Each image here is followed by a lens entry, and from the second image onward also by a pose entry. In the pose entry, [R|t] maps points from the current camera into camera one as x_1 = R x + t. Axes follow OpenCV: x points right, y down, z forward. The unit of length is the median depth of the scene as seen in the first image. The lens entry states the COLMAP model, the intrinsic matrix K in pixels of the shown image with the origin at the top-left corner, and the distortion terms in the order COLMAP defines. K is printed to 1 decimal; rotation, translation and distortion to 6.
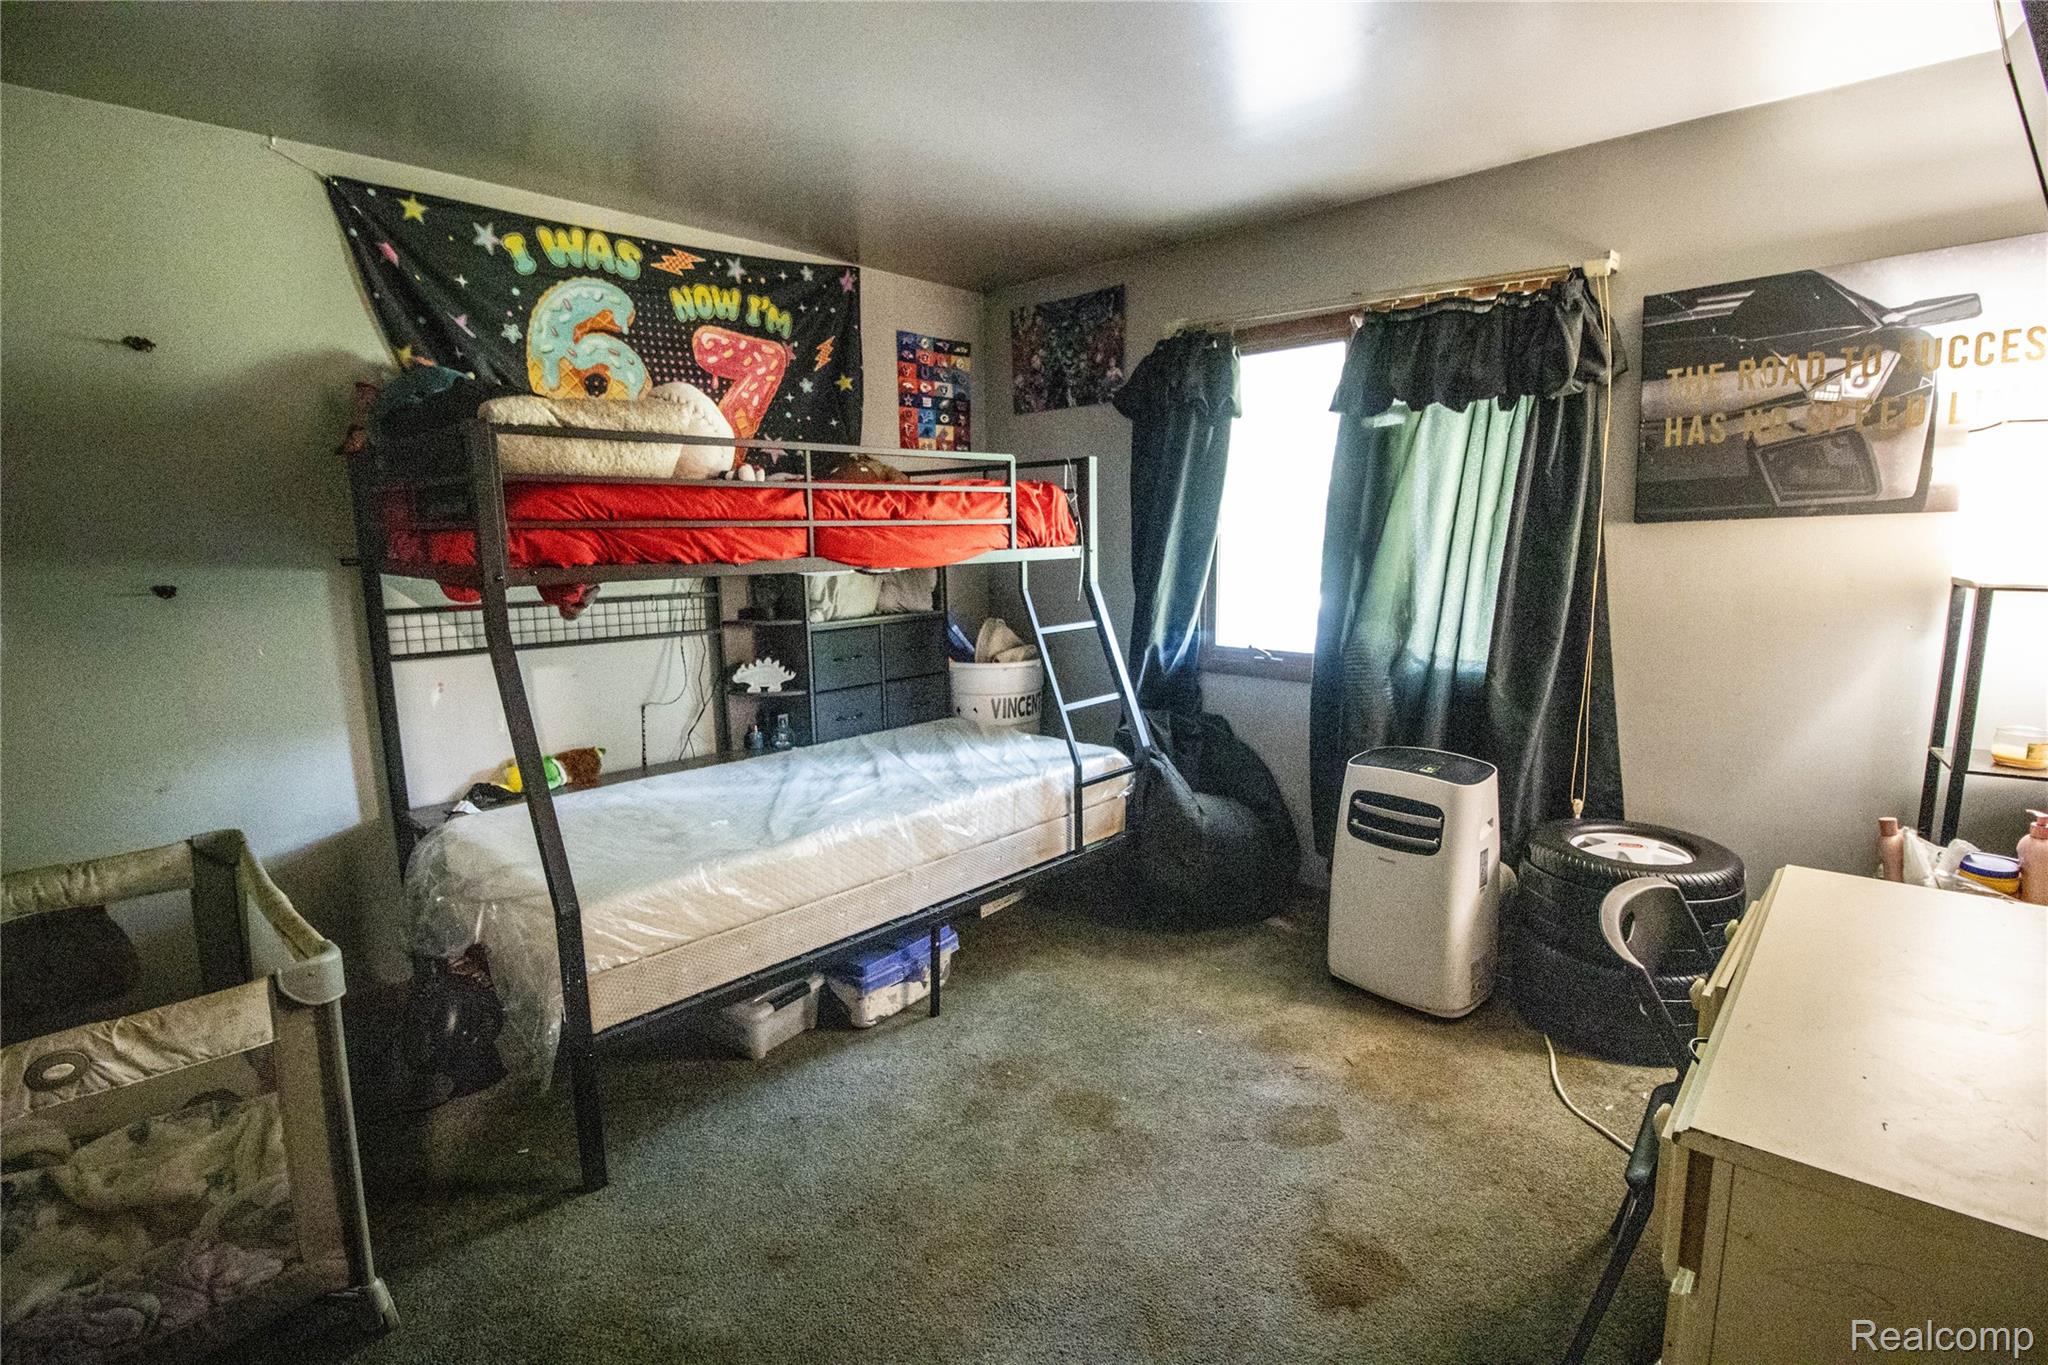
lens RADIAL K [[991.2, 0, 1017.4], [0, 991.2, 690.1], [0, 0, 1]] dist [-0.010941, -0.010458]
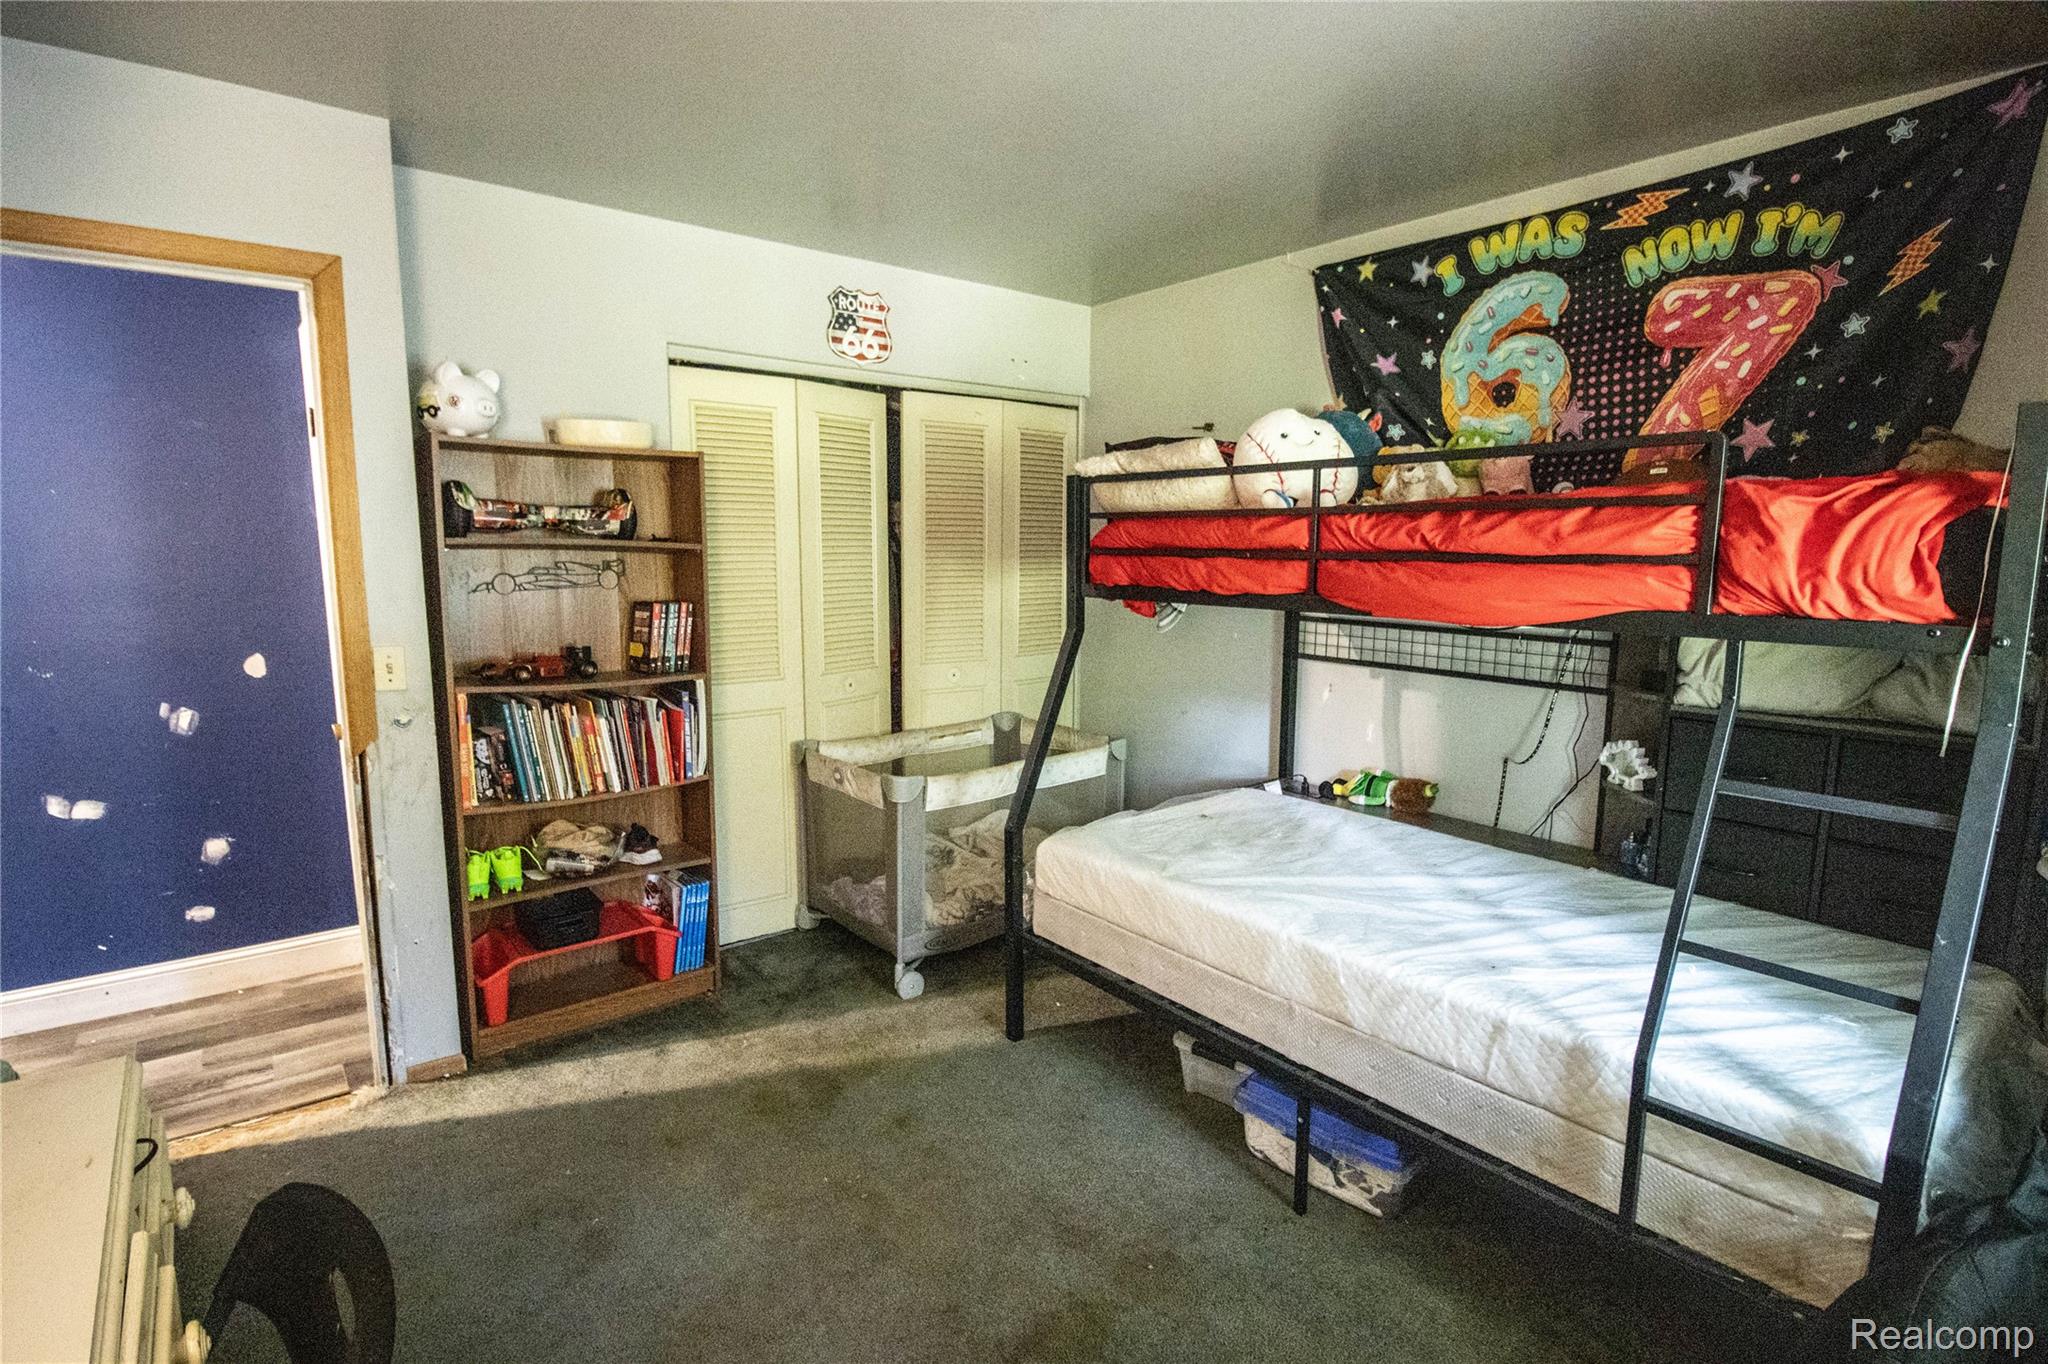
lens RADIAL K [[991.2, 0, 1016.8], [0, 991.2, 681.7], [0, 0, 1]] dist [-0.010941, -0.010458]
pose [[-0.147879, 0.149116, -0.977700, 0.536241], [-0.158815, 0.972159, 0.172292, -0.135545], [0.976171, 0.180752, -0.120080, 0.701387]]
